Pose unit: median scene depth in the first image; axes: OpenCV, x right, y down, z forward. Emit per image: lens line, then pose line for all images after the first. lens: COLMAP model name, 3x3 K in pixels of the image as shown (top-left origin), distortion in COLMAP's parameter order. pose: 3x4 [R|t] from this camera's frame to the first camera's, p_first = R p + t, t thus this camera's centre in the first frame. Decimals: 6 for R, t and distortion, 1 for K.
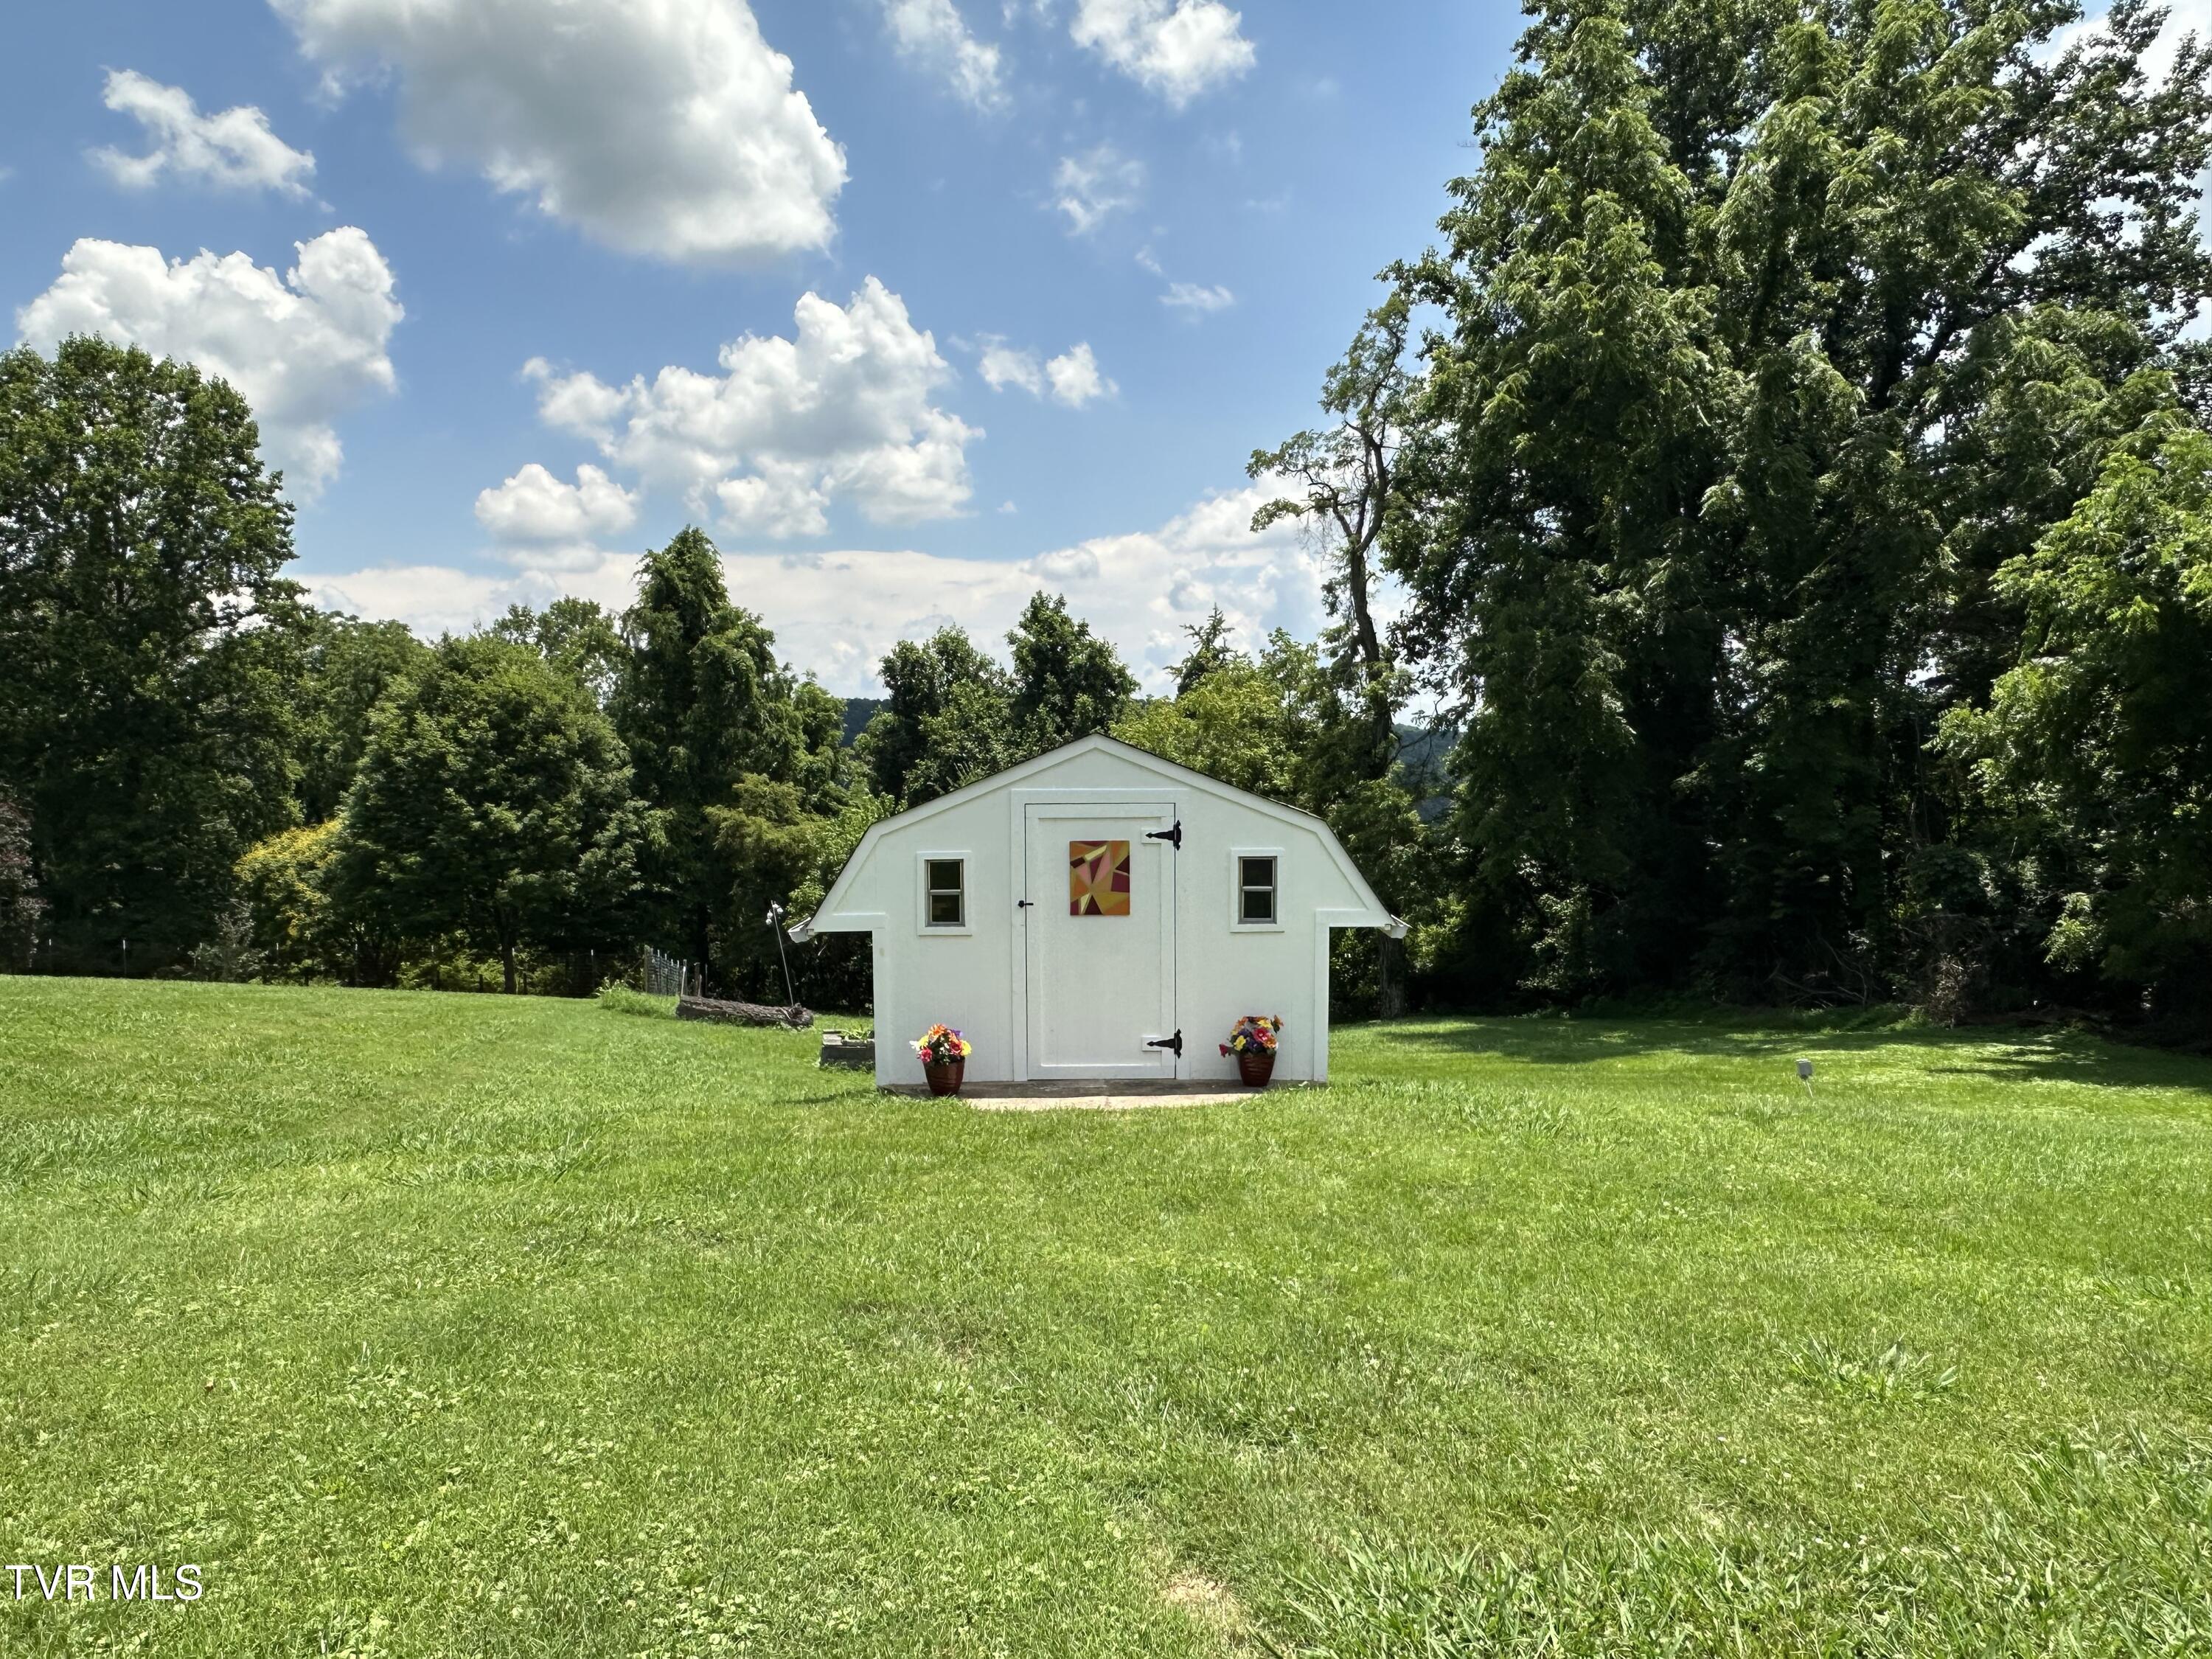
lens RADIAL K [[1450.3, 0, 1106.0], [0, 1450.3, 829.5], [0, 0, 1]] dist [0.002437, 0.000766]
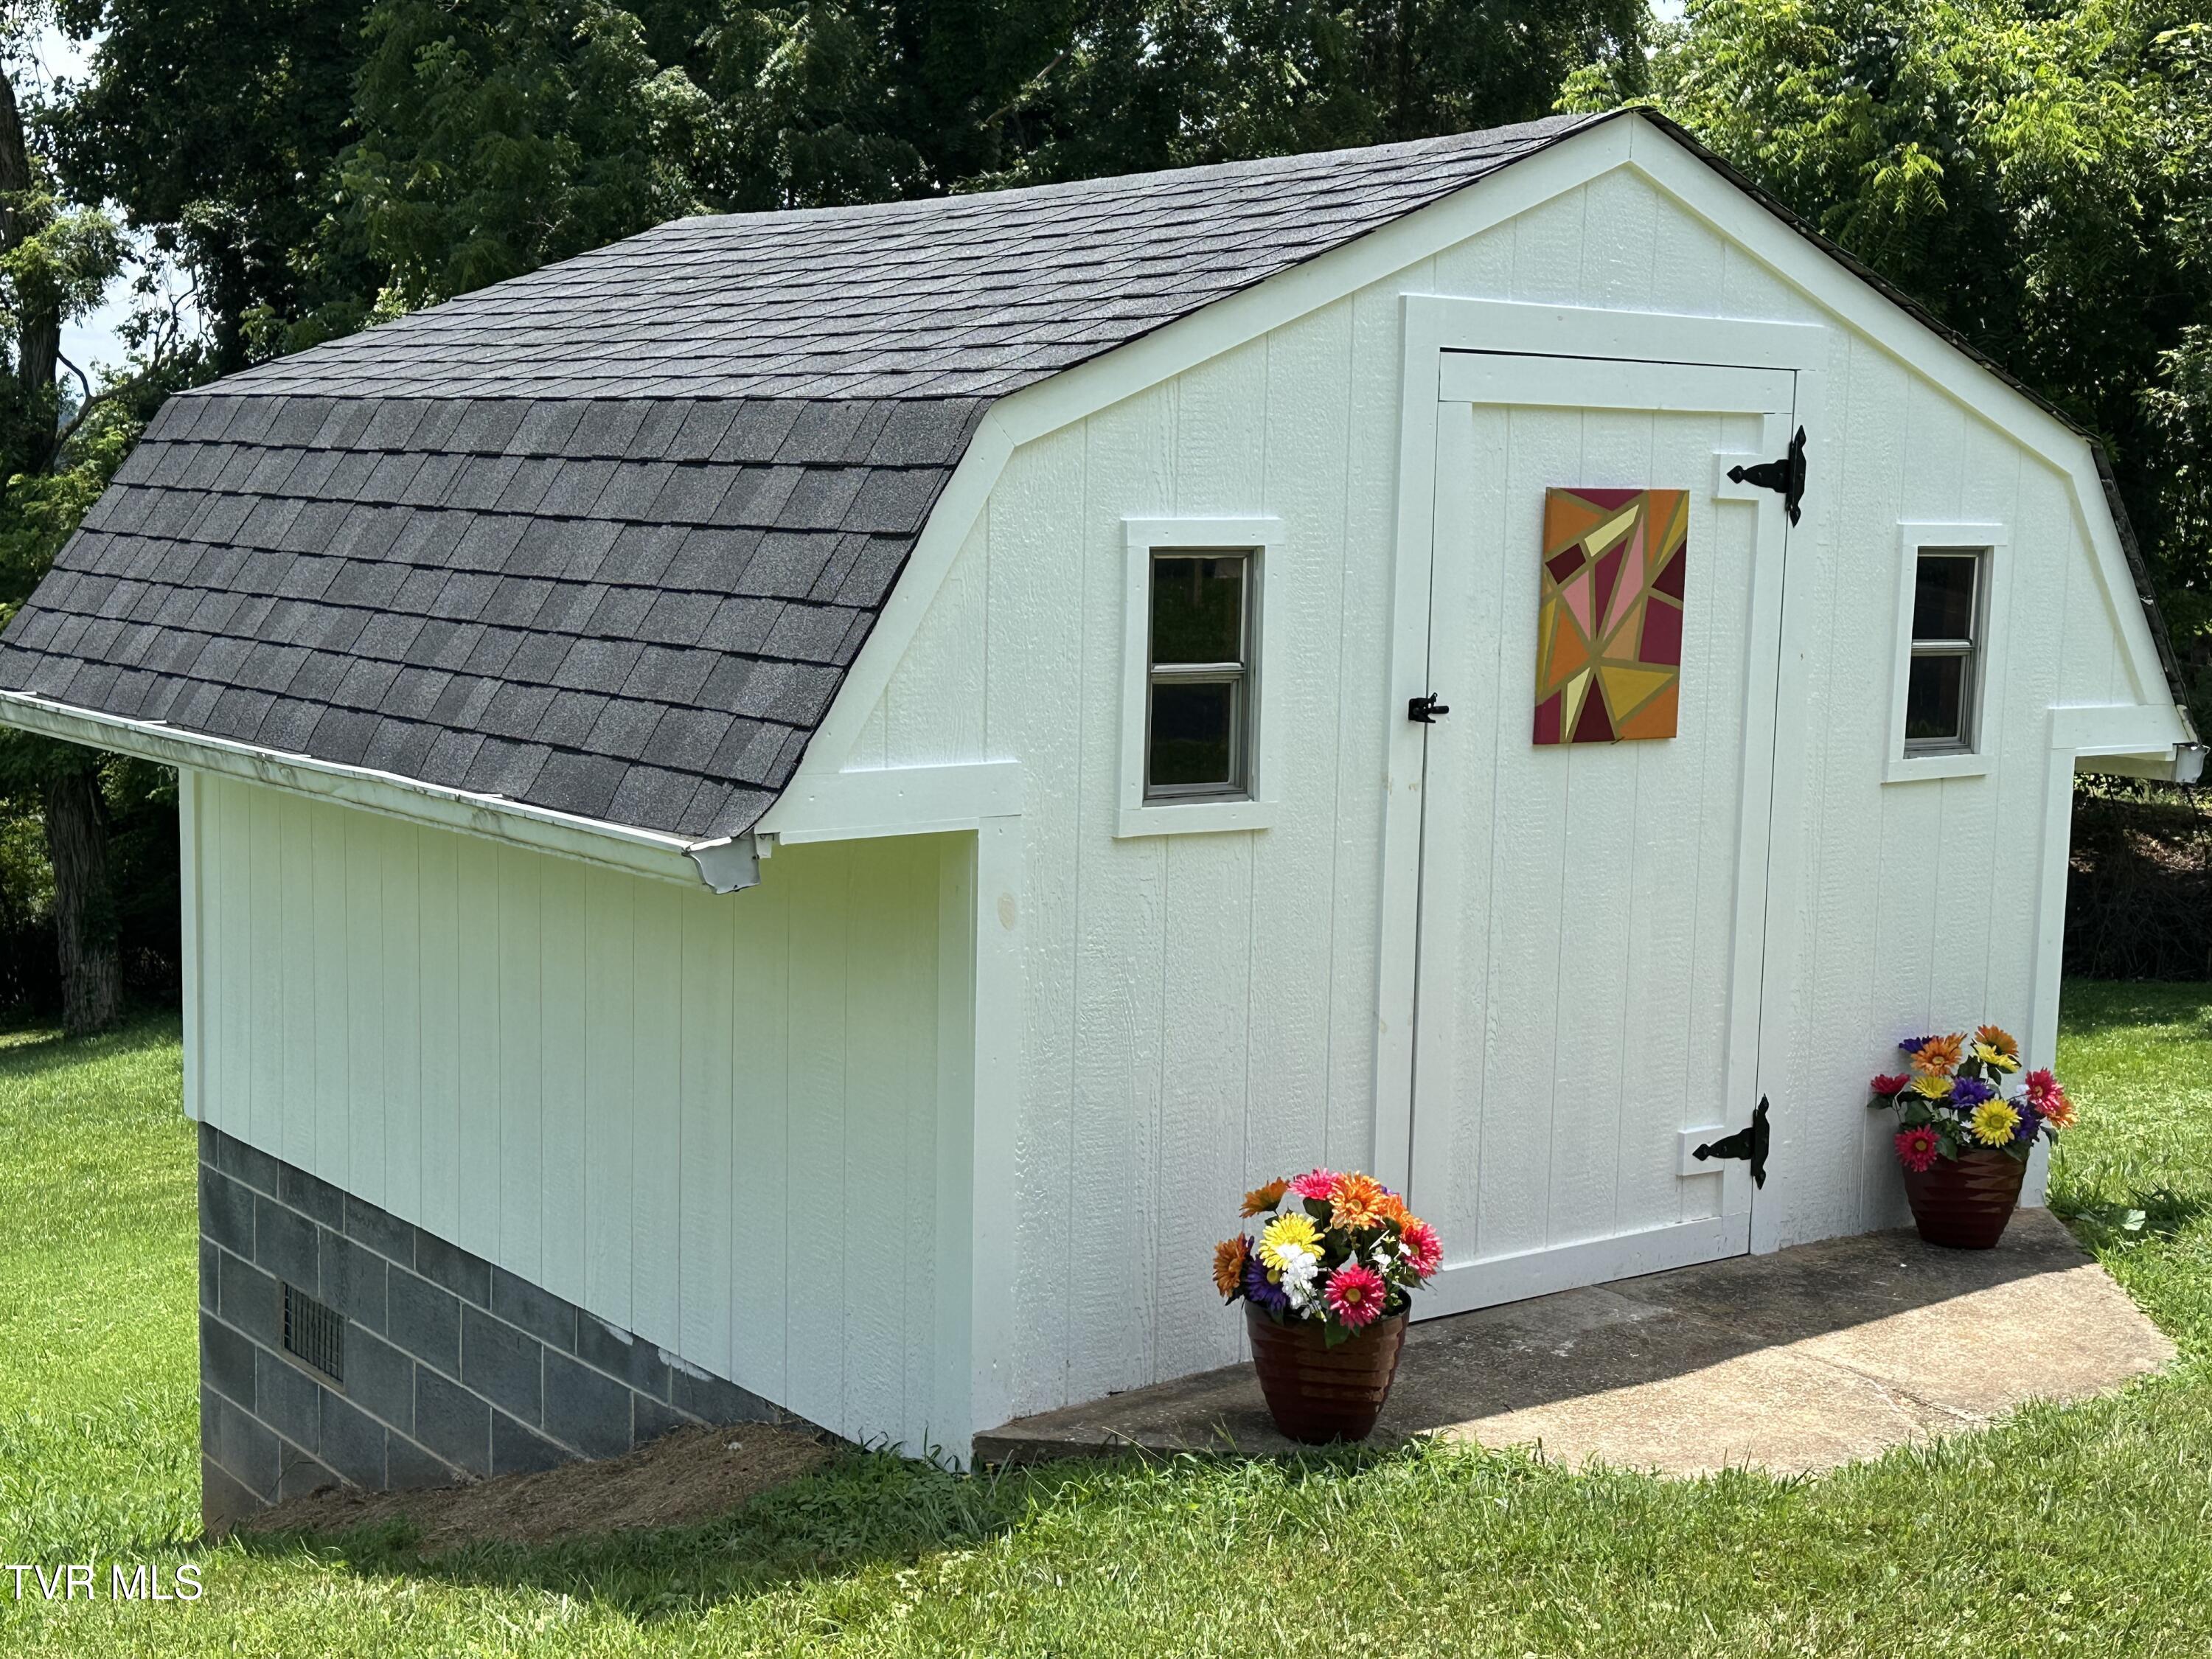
lens RADIAL K [[2919.7, 0, 1106.0], [0, 2919.7, 829.5], [0, 0, 1]] dist [0.152262, -0.005801]
pose [[0.786495, -0.046211, 0.615866, -0.455101], [0.003738, 0.997535, 0.070076, 0.034369], [-0.617586, -0.052813, 0.784728, 0.590222]]
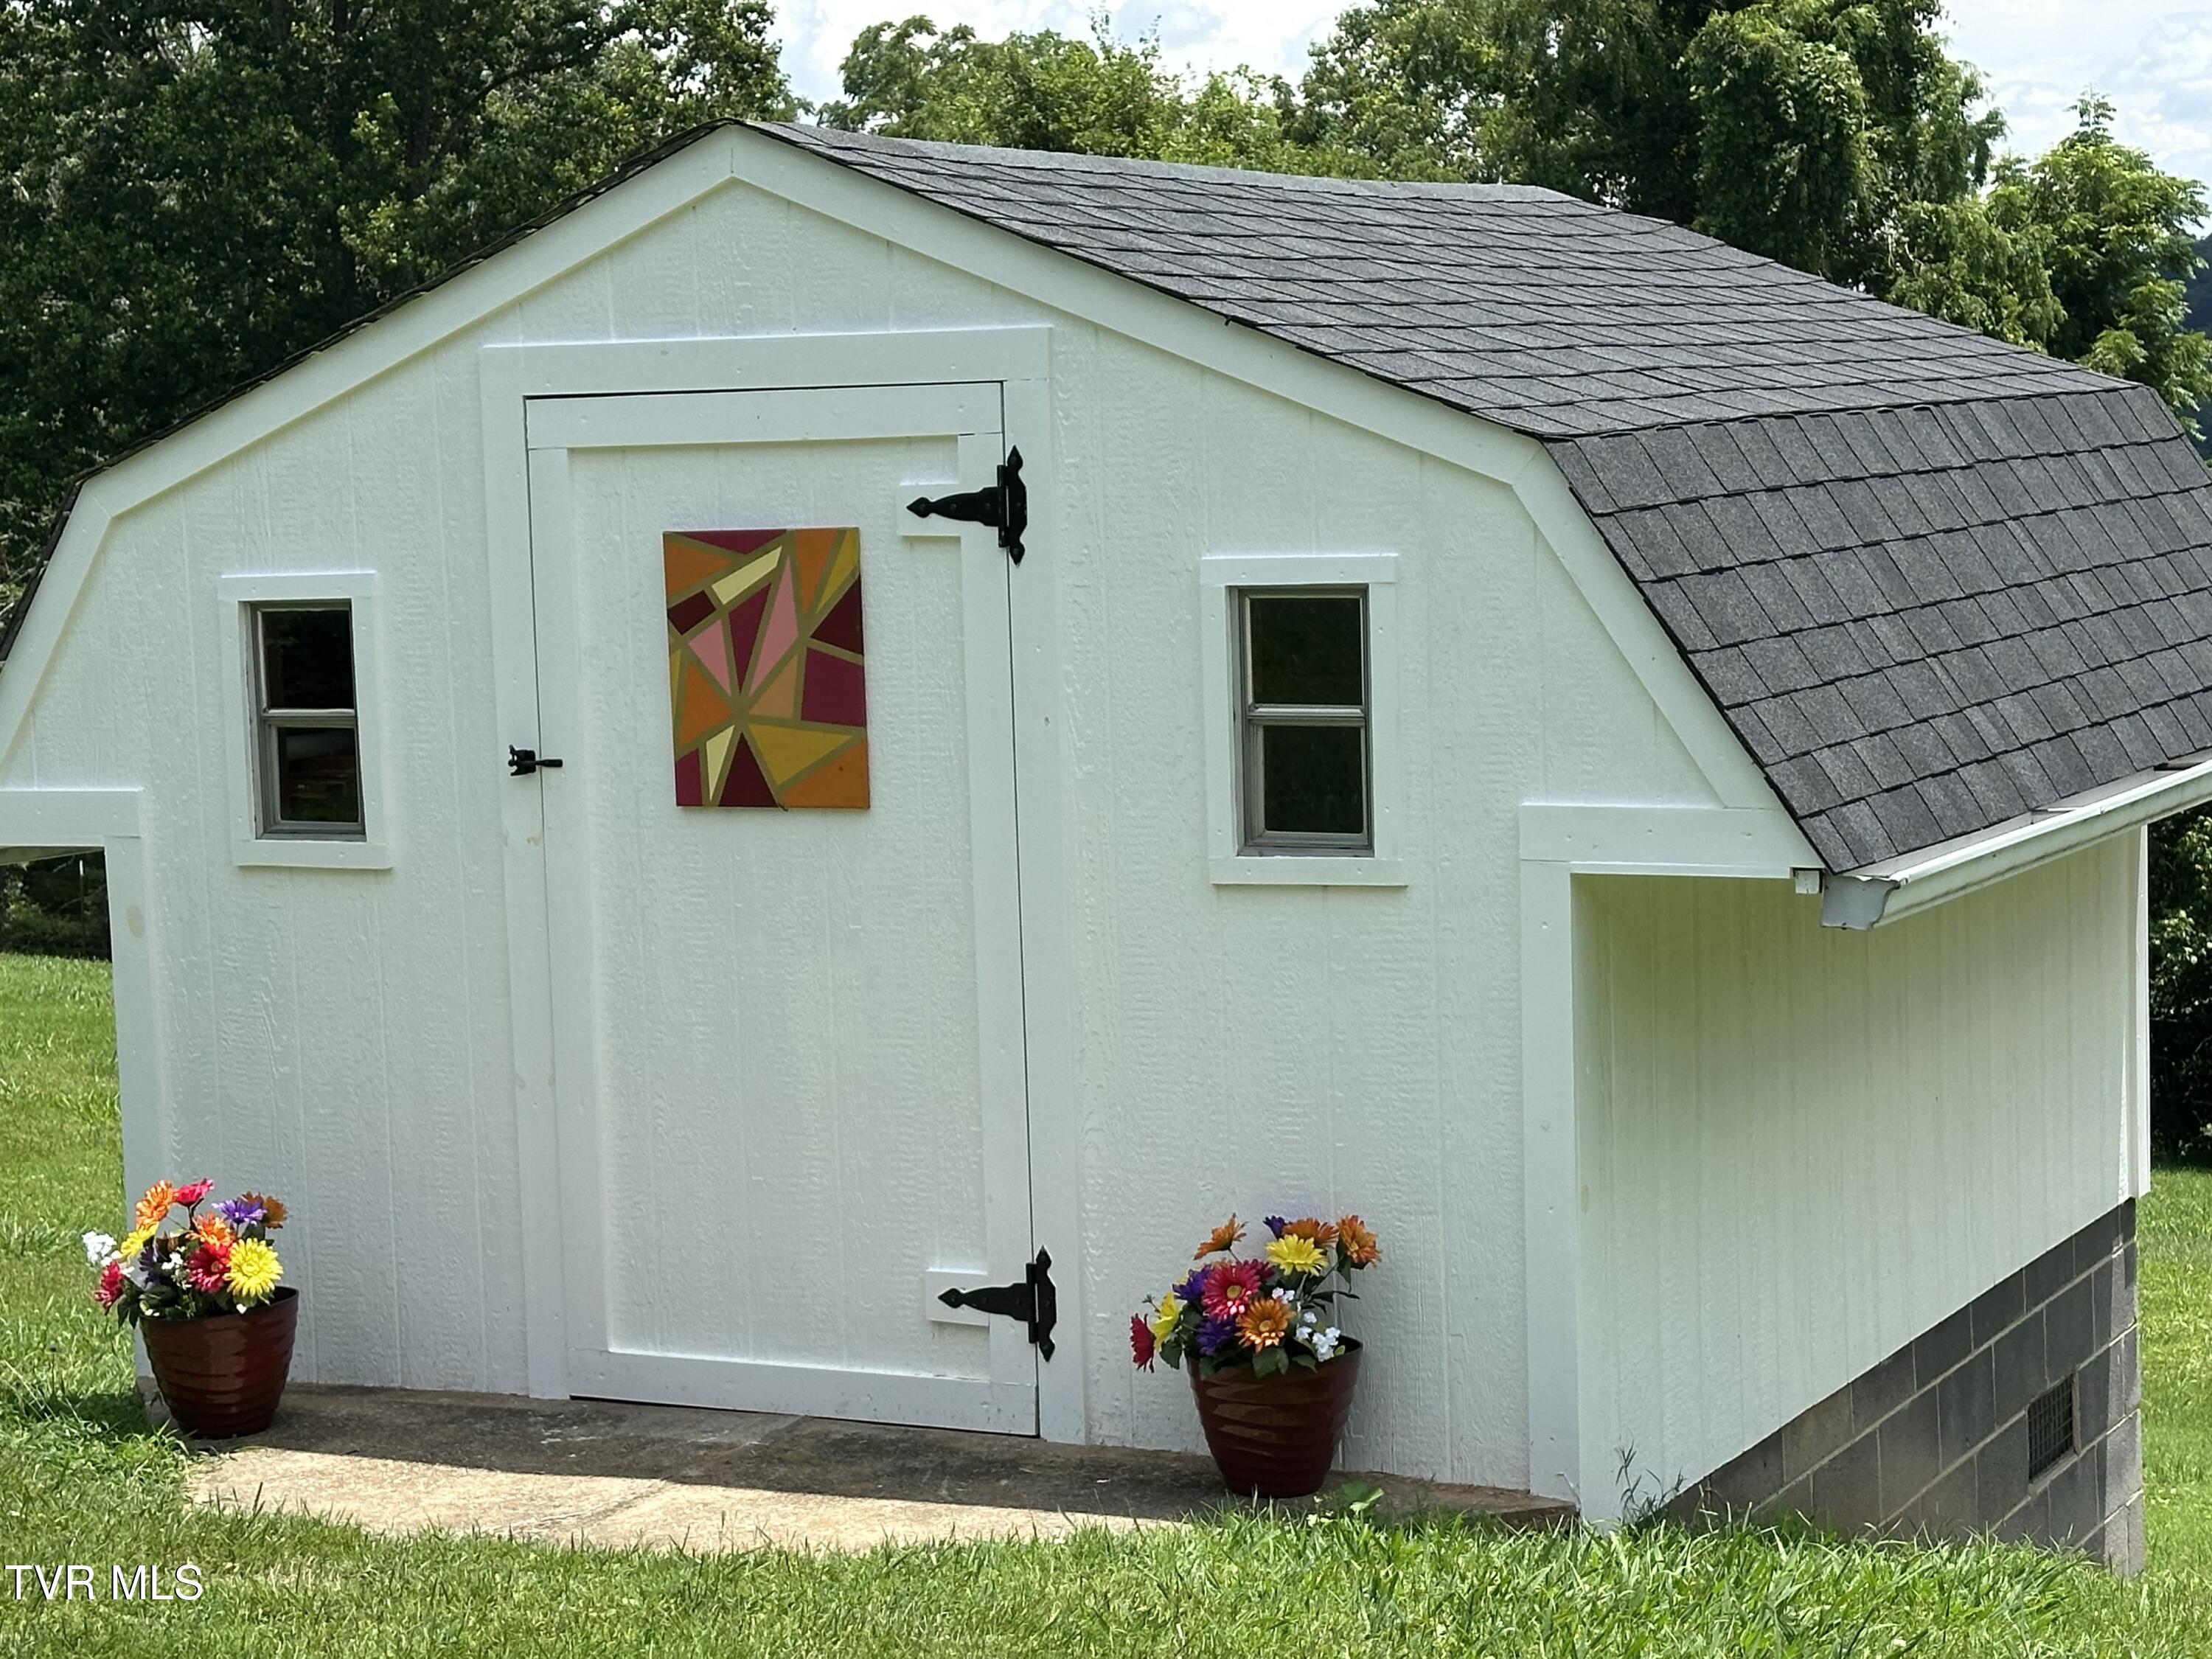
lens RADIAL K [[4282.7, 0, 1106.0], [0, 4282.7, 829.5], [0, 0, 1]] dist [0.139799, 0.122886]
pose [[0.893339, 0.020697, -0.448907, 0.406946], [0.003404, 0.998599, 0.052815, 0.021240], [0.449370, -0.048709, 0.892017, 0.319747]]
